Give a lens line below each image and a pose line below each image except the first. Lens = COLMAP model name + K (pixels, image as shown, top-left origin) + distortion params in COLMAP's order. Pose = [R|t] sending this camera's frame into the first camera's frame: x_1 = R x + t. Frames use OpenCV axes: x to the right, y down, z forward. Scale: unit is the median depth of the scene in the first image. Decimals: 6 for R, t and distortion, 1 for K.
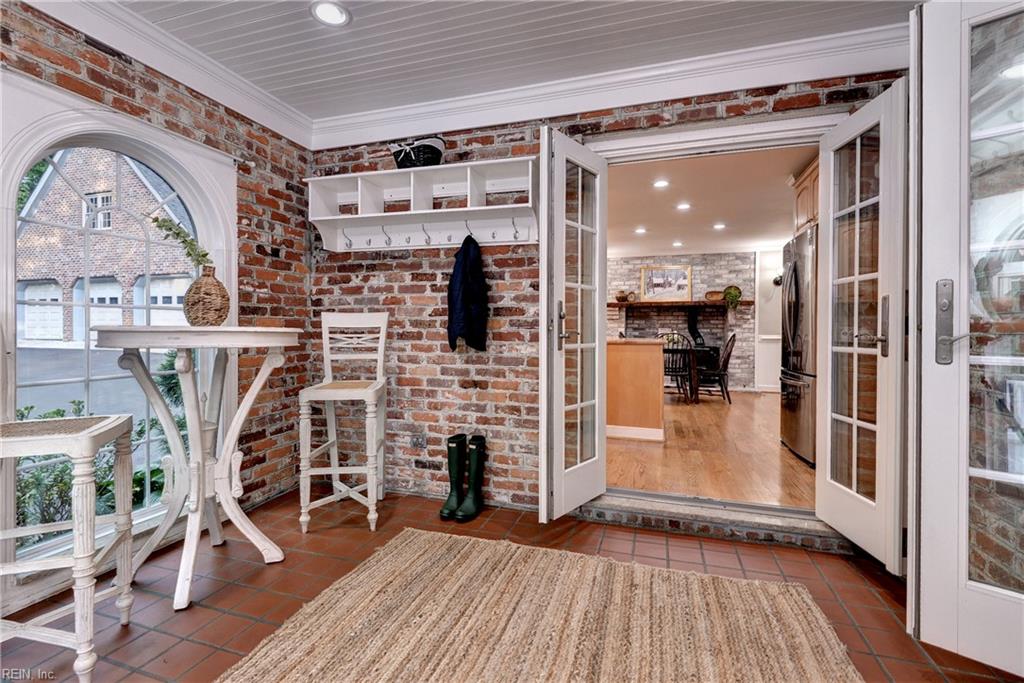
lens RADIAL K [[469.9, 0, 510.2], [0, 469.9, 336.2], [0, 0, 1]] dist [0.012410, -0.004586]
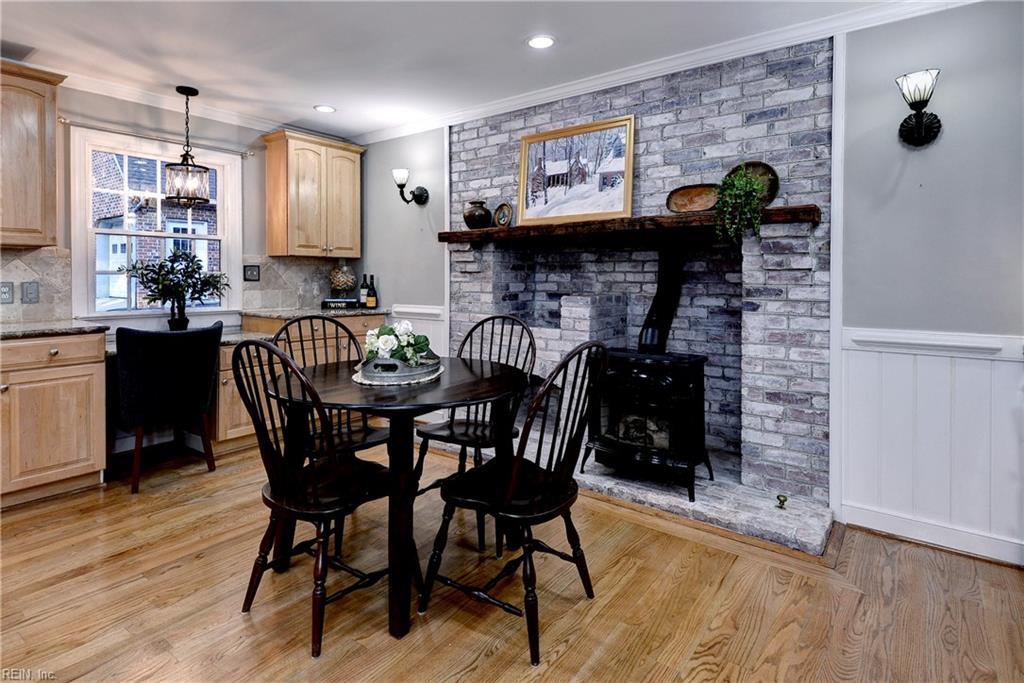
lens RADIAL K [[543.0, 0, 500.4], [0, 543.0, 287.2], [0, 0, 1]] dist [0.011575, -0.003004]
pose [[0.943130, 0.001189, -0.332423, 0.426226], [0.000238, 0.999991, 0.004250, -0.026397], [0.332425, -0.004088, 0.943121, 0.597906]]
